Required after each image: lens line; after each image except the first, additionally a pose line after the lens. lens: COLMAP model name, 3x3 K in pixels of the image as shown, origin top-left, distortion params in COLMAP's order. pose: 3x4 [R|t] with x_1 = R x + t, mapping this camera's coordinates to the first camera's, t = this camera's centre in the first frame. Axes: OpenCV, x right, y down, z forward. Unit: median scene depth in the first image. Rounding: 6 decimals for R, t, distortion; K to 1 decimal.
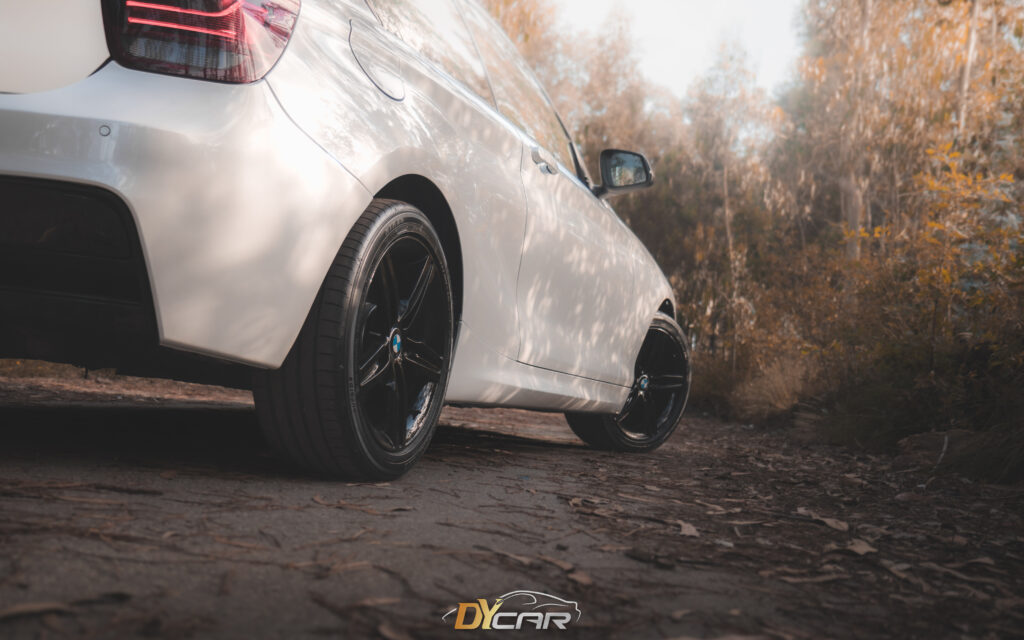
lens RADIAL K [[1278.0, 0, 505.4], [0, 1278.0, 326.2], [0, 0, 1]] dist [0.176303, 0.000000]
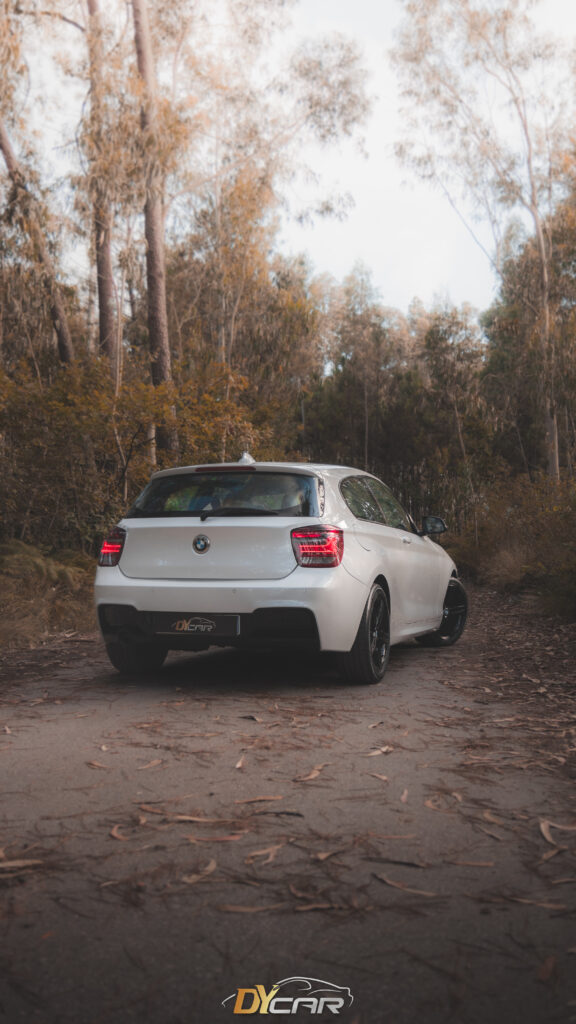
lens RADIAL K [[1101.6, 0, 297.9], [0, 1101.6, 509.9], [0, 0, 1]] dist [0.098400, 0.000000]
pose [[0.994489, -0.102696, 0.021093, -0.149690], [0.102482, 0.994674, 0.010992, -0.162016], [-0.022110, -0.008770, 0.999717, -0.764505]]
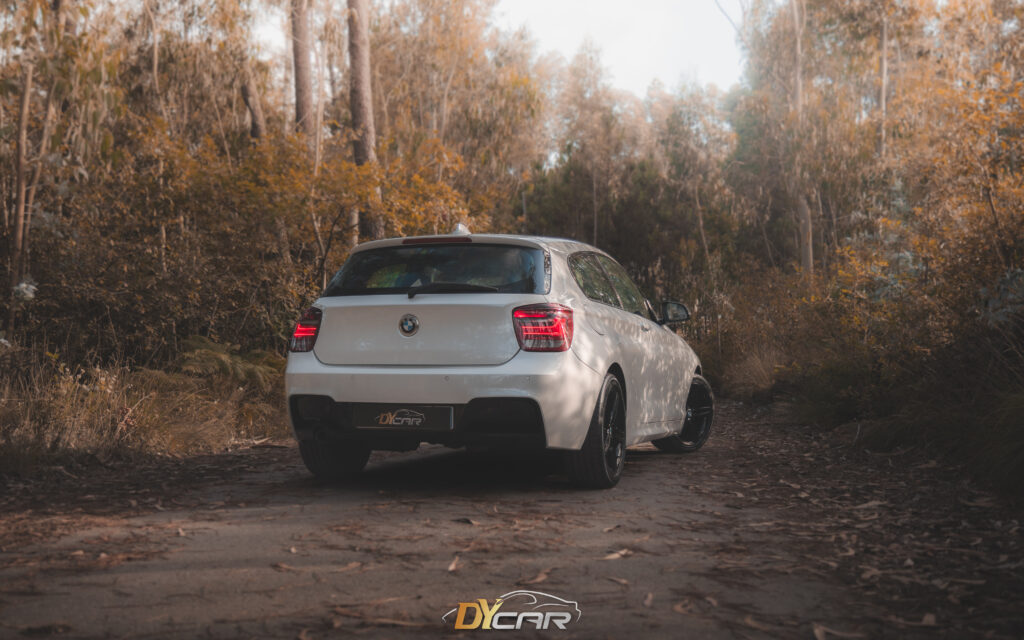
lens RADIAL K [[1226.6, 0, 512.0], [0, 1226.6, 313.3], [0, 0, 1]] dist [0.139033, 0.000000]
pose [[0.994792, -0.100520, 0.016889, -0.154644], [0.100450, 0.994930, 0.004930, -0.128857], [-0.017299, -0.003208, 0.999845, -0.721288]]
